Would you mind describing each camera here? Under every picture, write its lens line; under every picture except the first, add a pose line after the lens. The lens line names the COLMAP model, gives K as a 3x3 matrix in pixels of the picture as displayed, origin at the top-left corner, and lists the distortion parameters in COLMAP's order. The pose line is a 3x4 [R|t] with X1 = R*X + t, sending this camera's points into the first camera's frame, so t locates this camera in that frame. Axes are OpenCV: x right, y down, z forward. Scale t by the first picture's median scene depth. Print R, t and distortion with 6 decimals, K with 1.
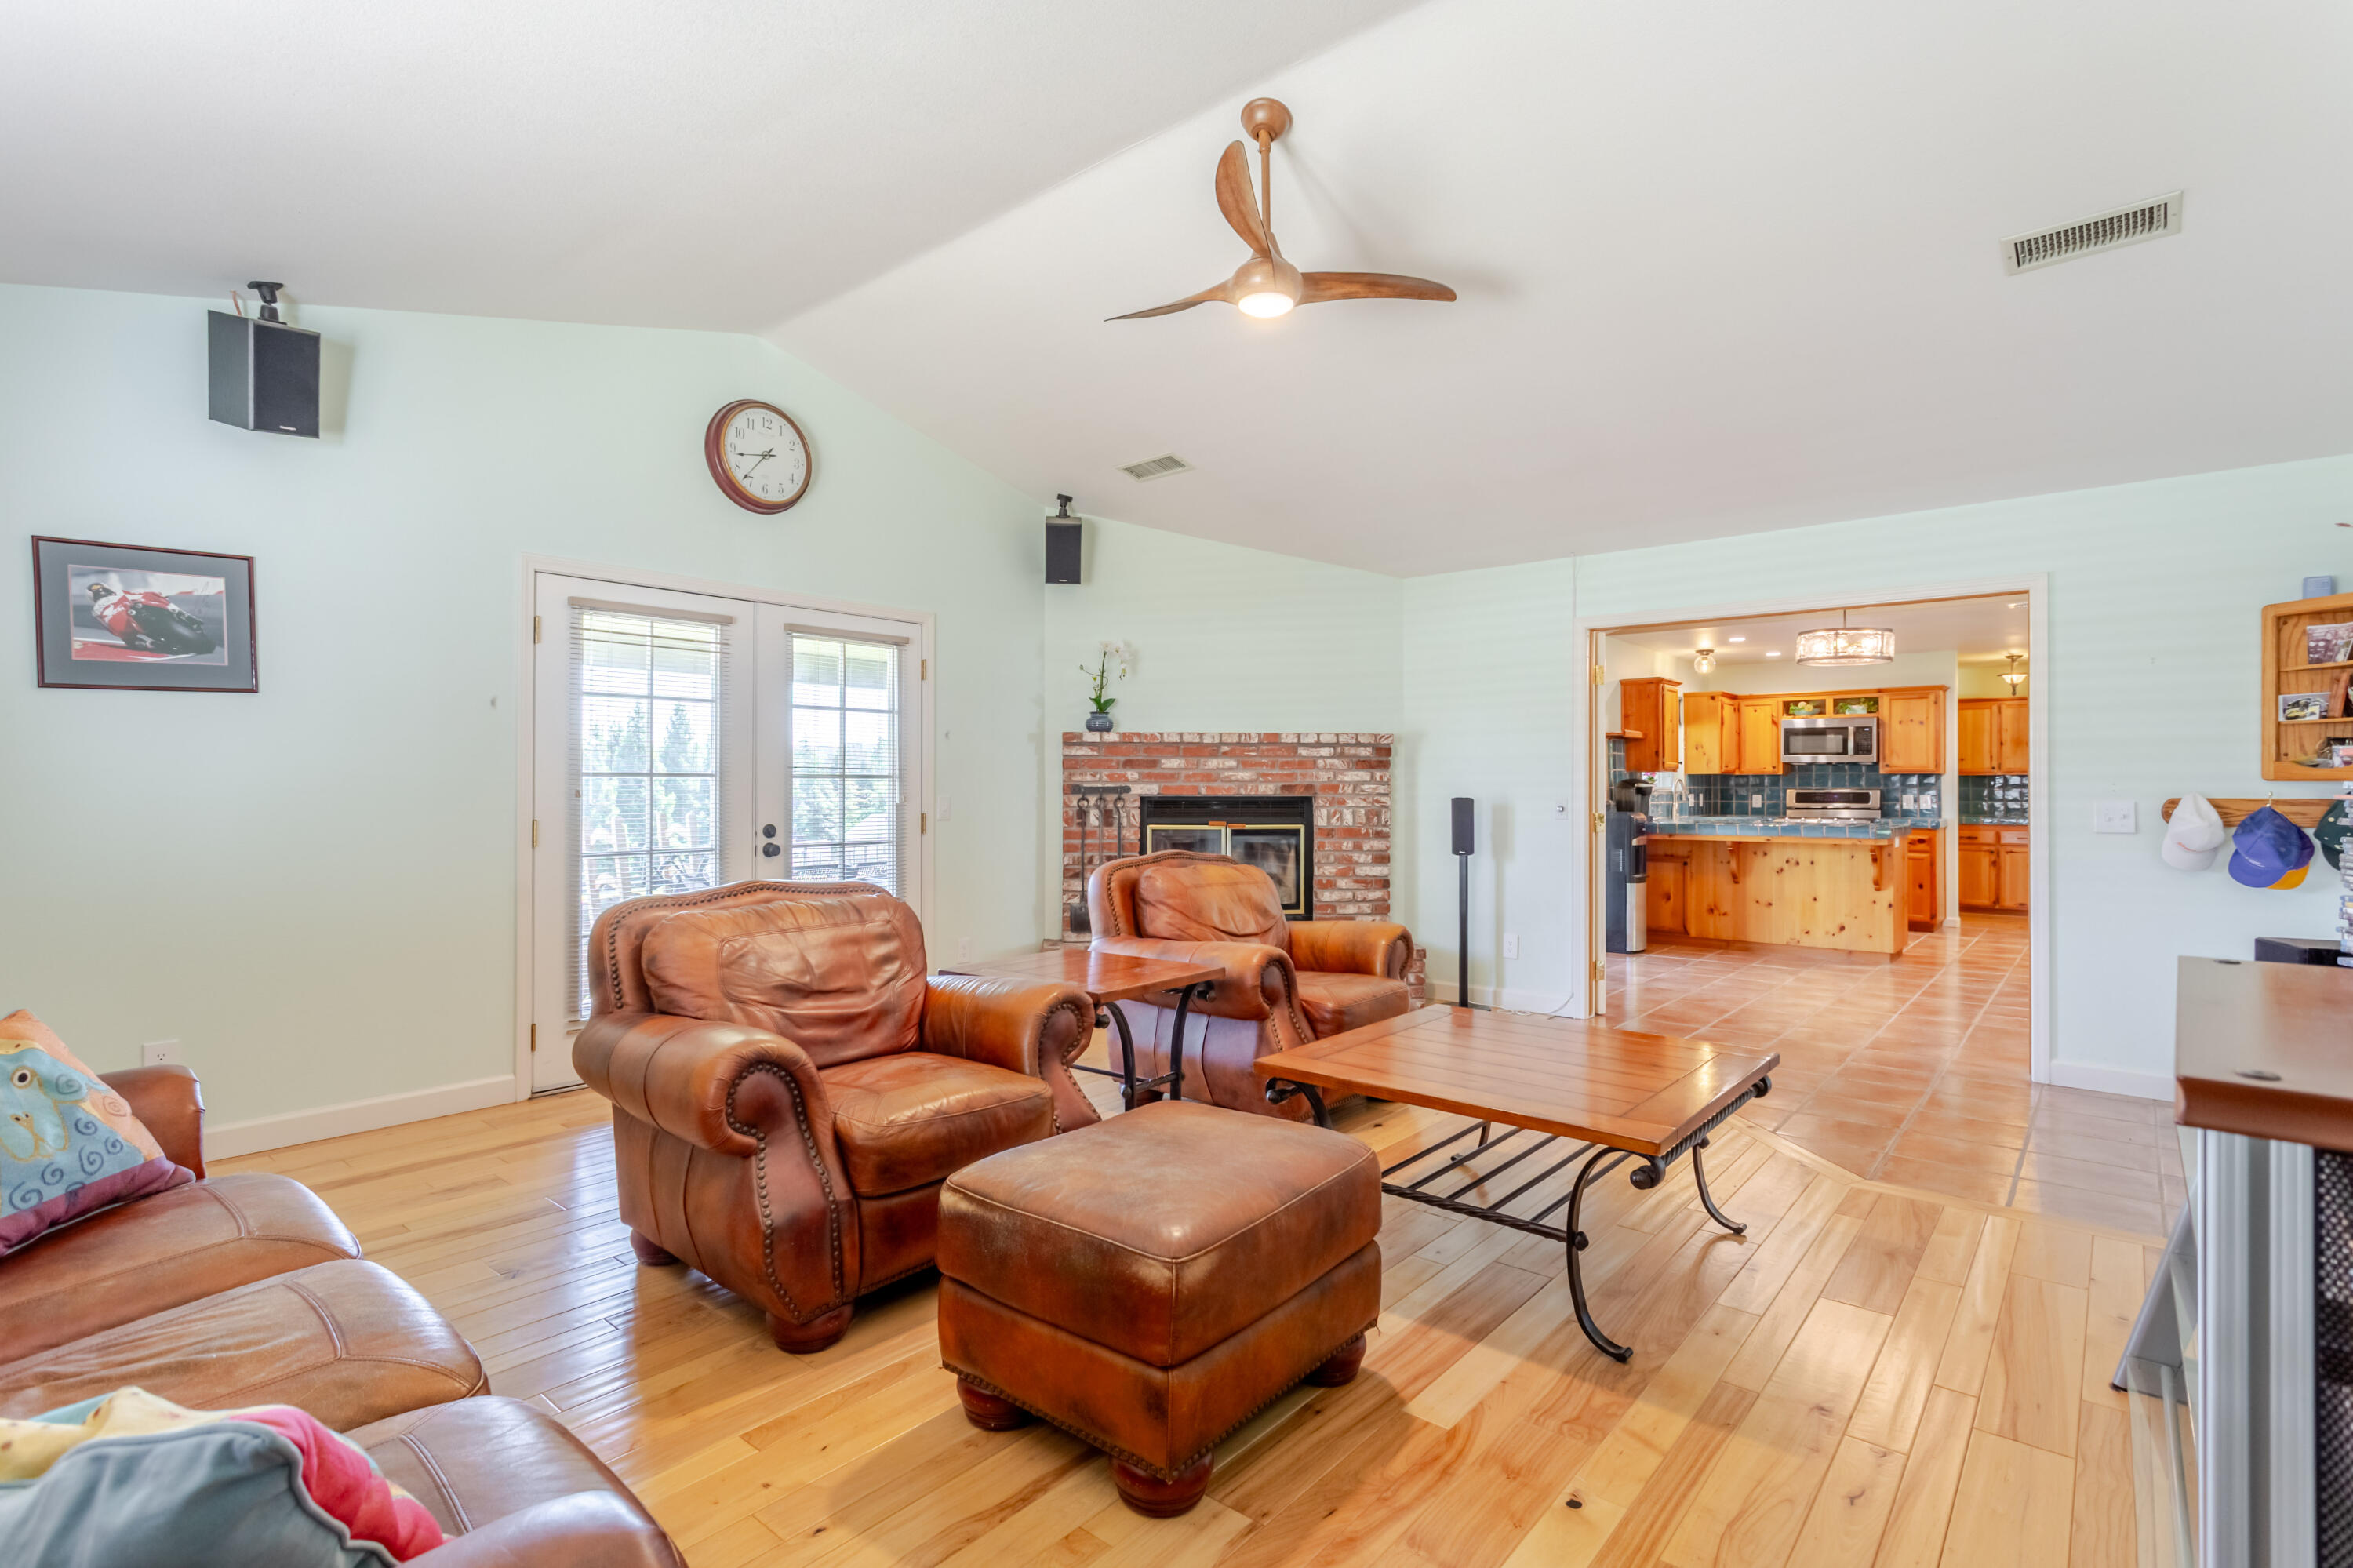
lens RADIAL K [[1135.6, 0, 1154.5], [0, 1135.6, 788.8], [0, 0, 1]] dist [0.001731, -0.001661]
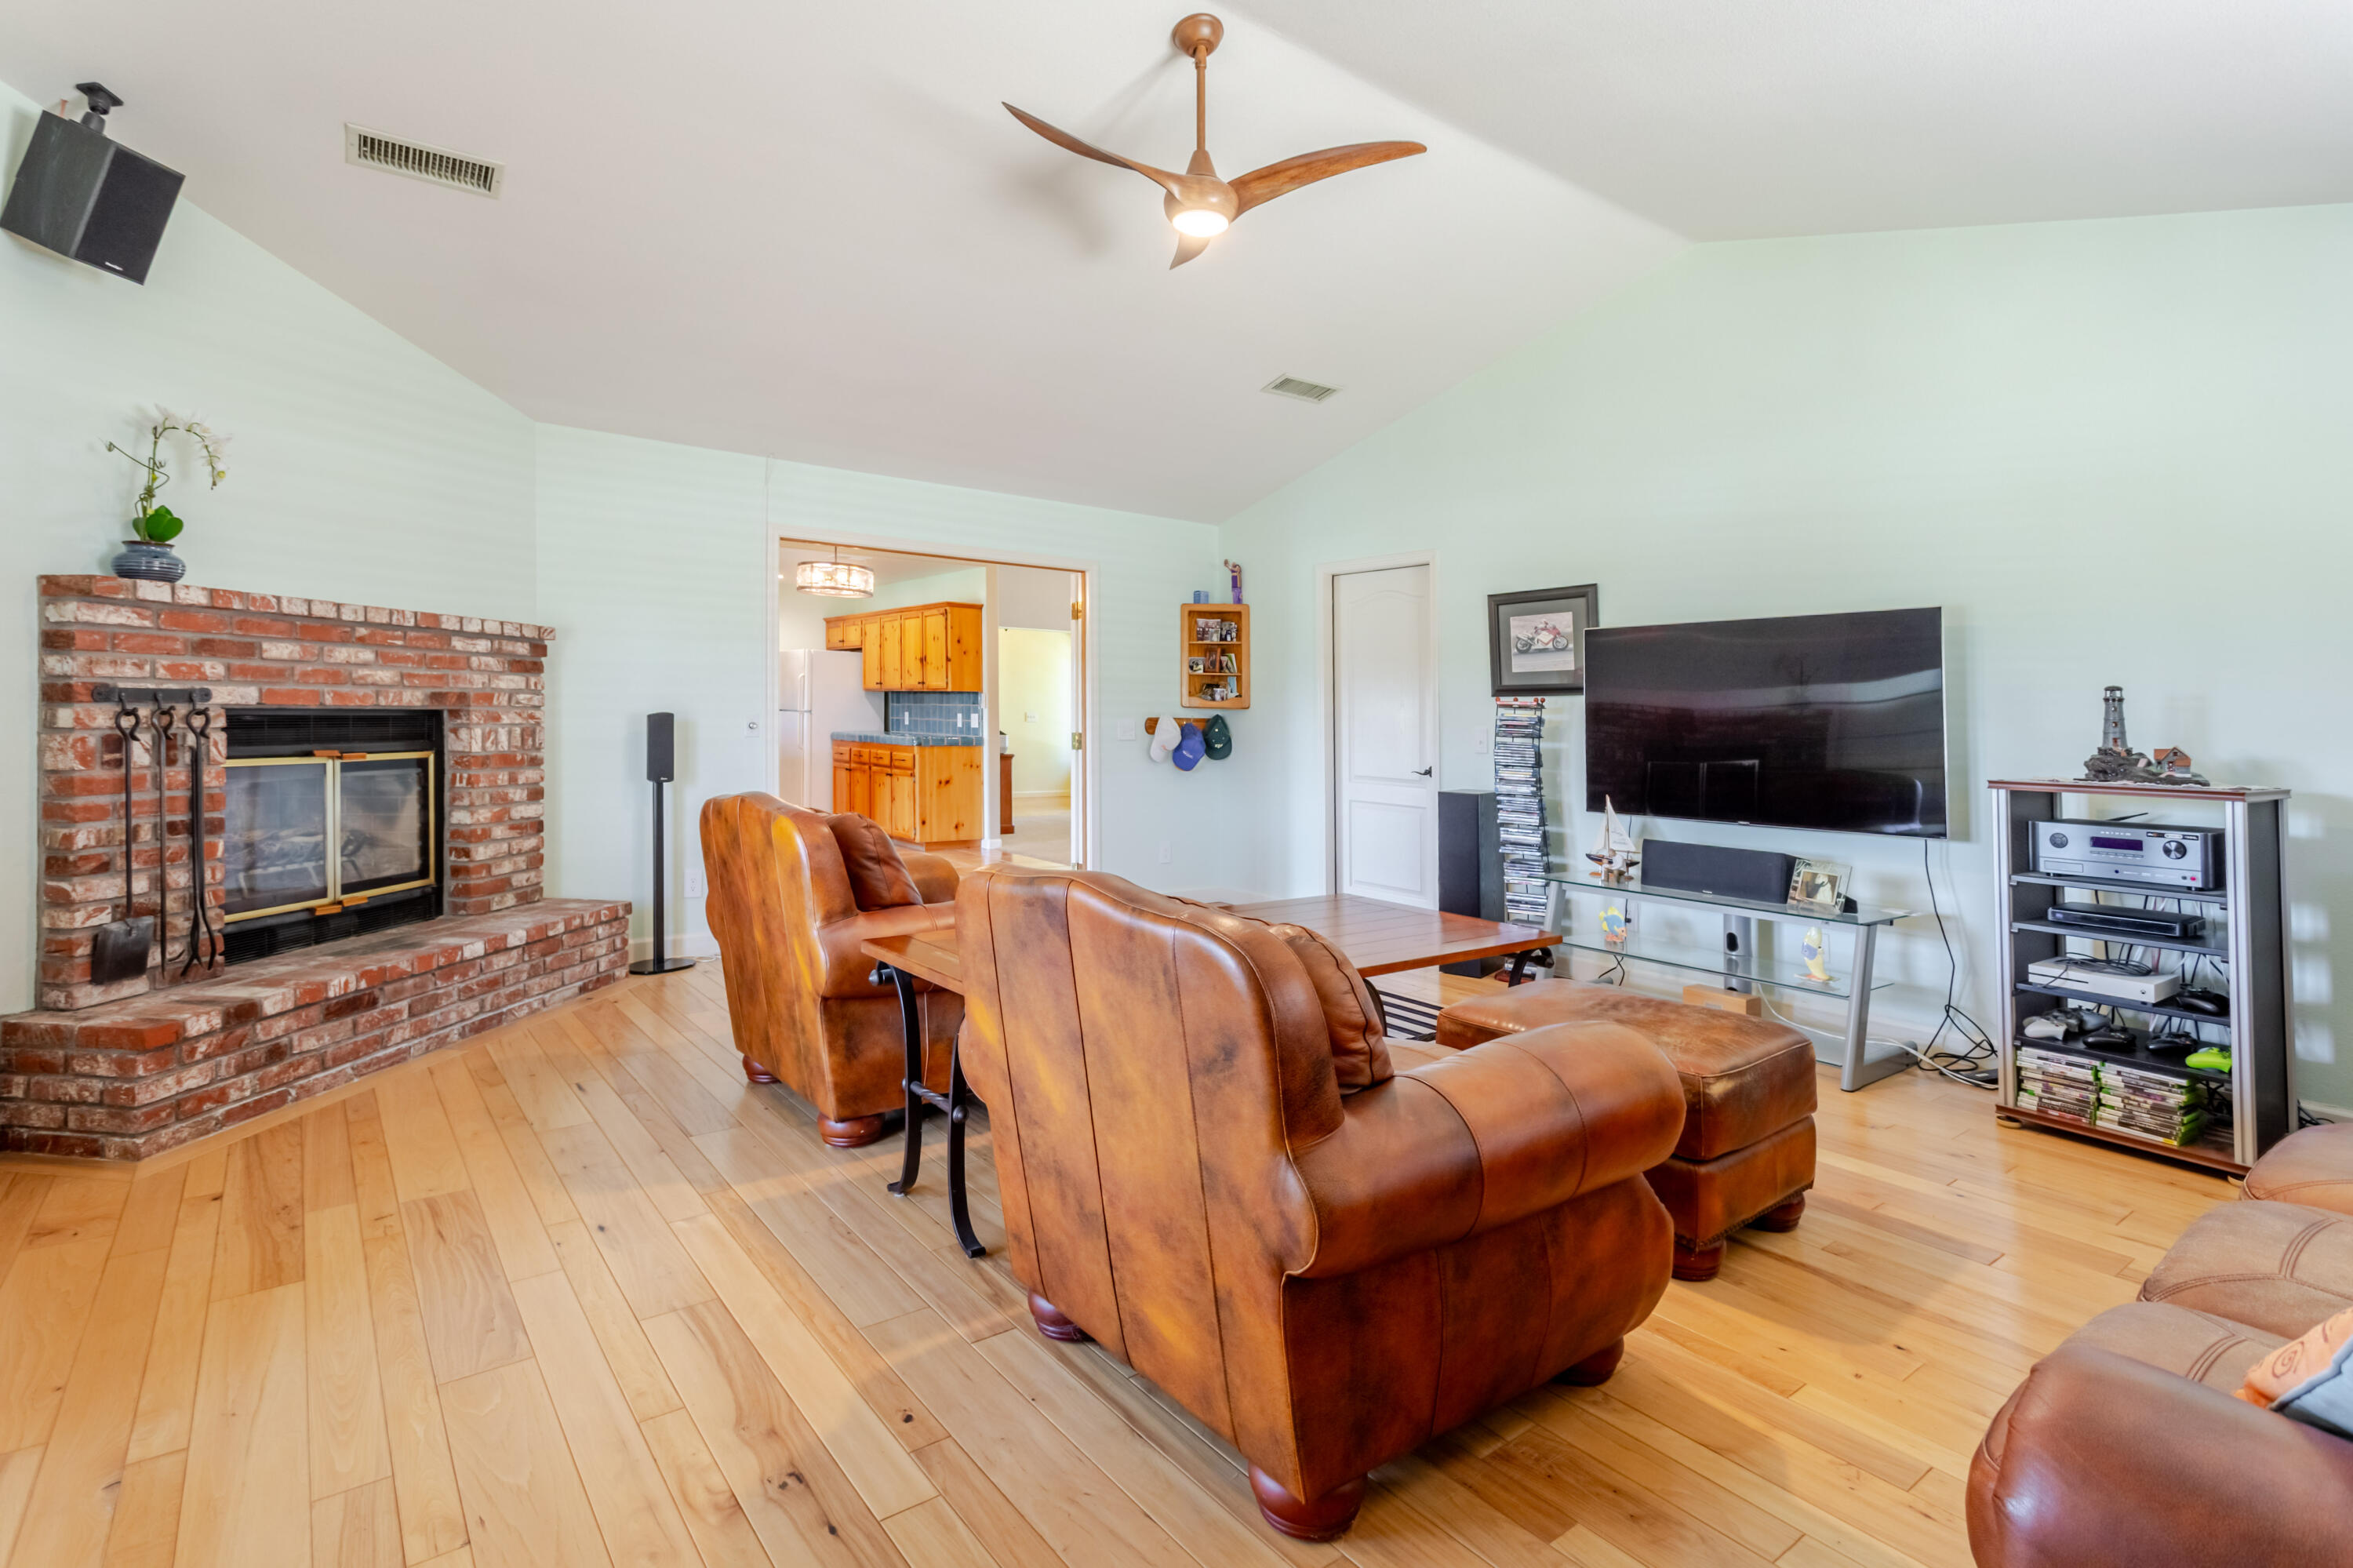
lens RADIAL K [[1135.6, 0, 1255.8], [0, 1135.6, 697.2], [0, 0, 1]] dist [0.001731, -0.001661]
pose [[0.179528, 0.016606, 0.983613, -0.454406], [-0.023026, 0.999655, -0.012674, -0.003099], [-0.983483, -0.020374, 0.179849, 0.411537]]
